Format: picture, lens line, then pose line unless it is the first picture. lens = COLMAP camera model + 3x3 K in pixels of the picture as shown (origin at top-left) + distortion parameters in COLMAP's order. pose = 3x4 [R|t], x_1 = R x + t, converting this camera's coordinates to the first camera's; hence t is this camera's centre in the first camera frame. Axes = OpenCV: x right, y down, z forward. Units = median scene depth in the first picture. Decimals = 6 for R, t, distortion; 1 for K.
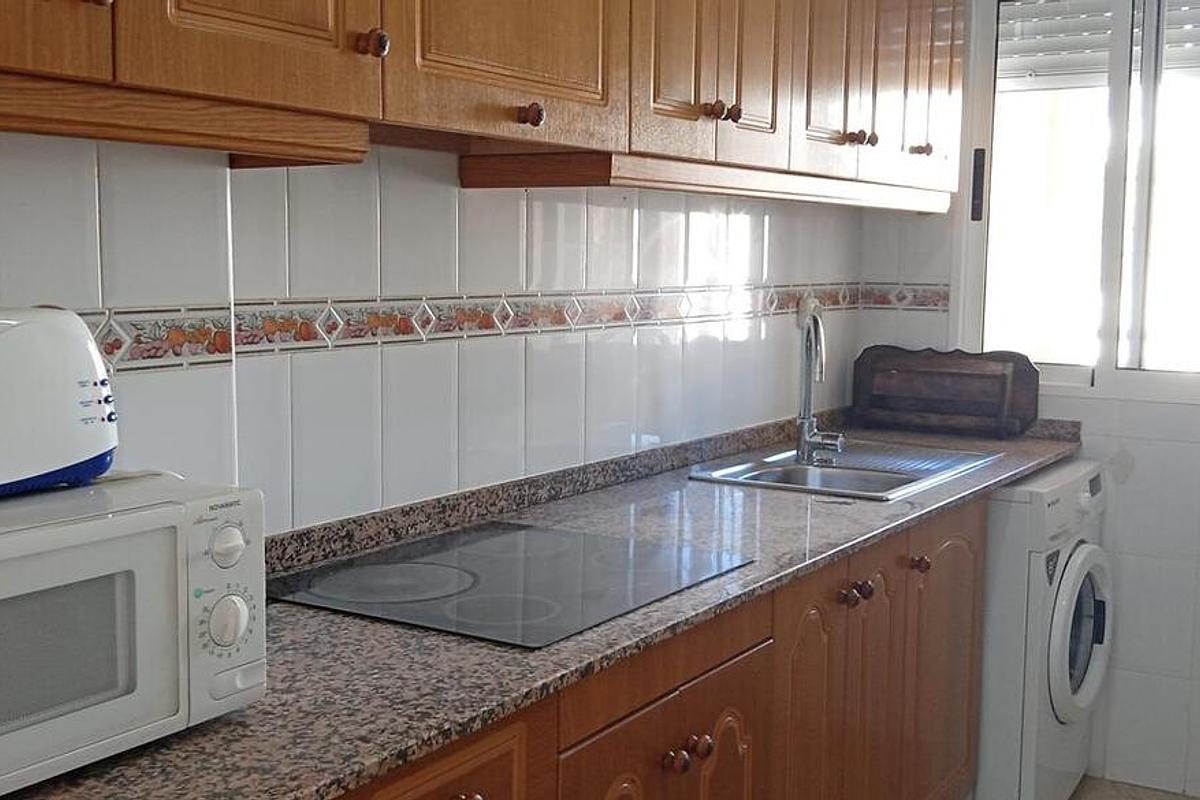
lens RADIAL K [[1356.4, 0, 600.0], [0, 1356.4, 400.0], [0, 0, 1]] dist [0.145635, -0.449365]
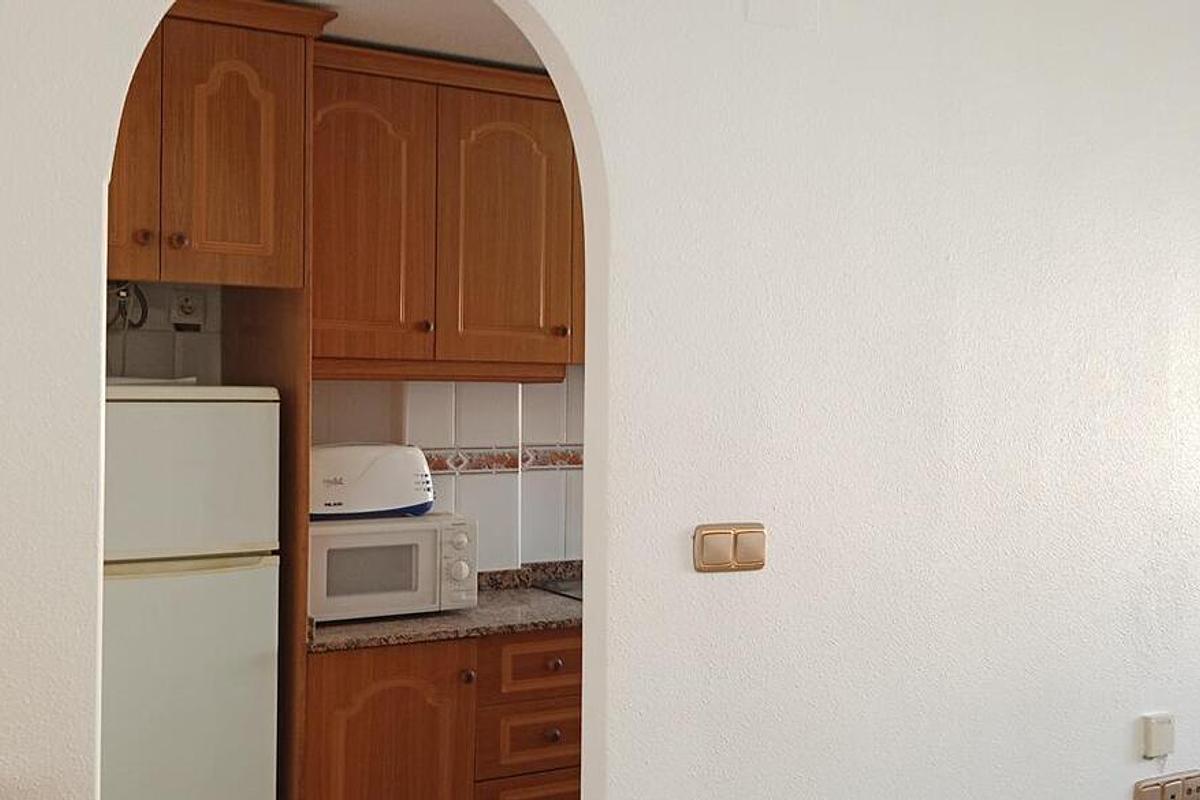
lens RADIAL K [[1356.4, 0, 600.0], [0, 1356.4, 400.0], [0, 0, 1]] dist [0.145635, -0.449365]
pose [[0.882518, -0.003835, -0.470263, 1.071742], [-0.046685, 0.994313, -0.095722, 0.072481], [0.467955, 0.106430, 0.877320, -1.044938]]
